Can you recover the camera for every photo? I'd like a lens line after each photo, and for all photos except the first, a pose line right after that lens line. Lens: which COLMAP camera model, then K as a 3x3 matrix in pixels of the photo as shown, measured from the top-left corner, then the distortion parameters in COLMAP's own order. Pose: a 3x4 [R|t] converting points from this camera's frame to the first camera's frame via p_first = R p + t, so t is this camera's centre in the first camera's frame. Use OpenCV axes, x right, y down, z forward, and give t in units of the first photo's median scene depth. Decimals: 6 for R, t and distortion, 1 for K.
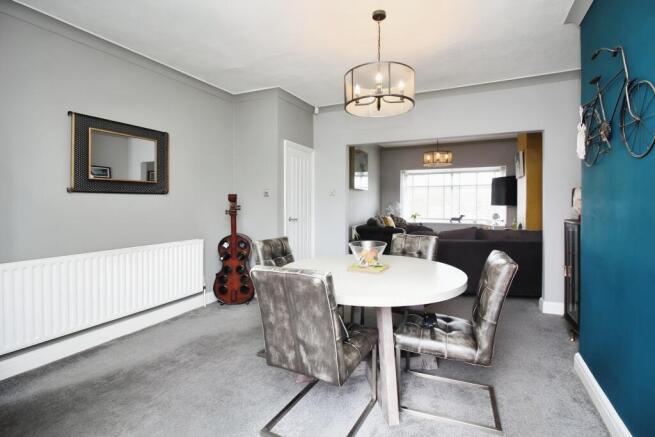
lens RADIAL K [[310.7, 0, 329.0], [0, 310.7, 204.4], [0, 0, 1]] dist [-0.016607, -0.001143]
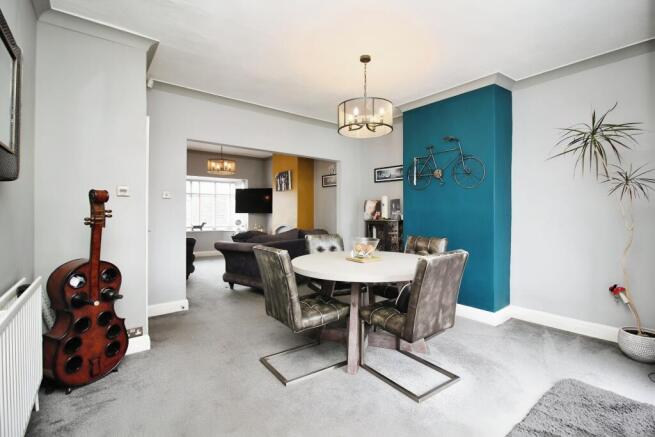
lens RADIAL K [[307.8, 0, 327.5], [0, 307.8, 218.5], [0, 0, 1]] dist [-0.000216, -0.000205]
pose [[0.457567, -0.016641, 0.889019, -0.396257], [0.004362, 0.999855, 0.016470, 0.007037], [-0.889164, -0.003659, 0.457573, 0.223395]]
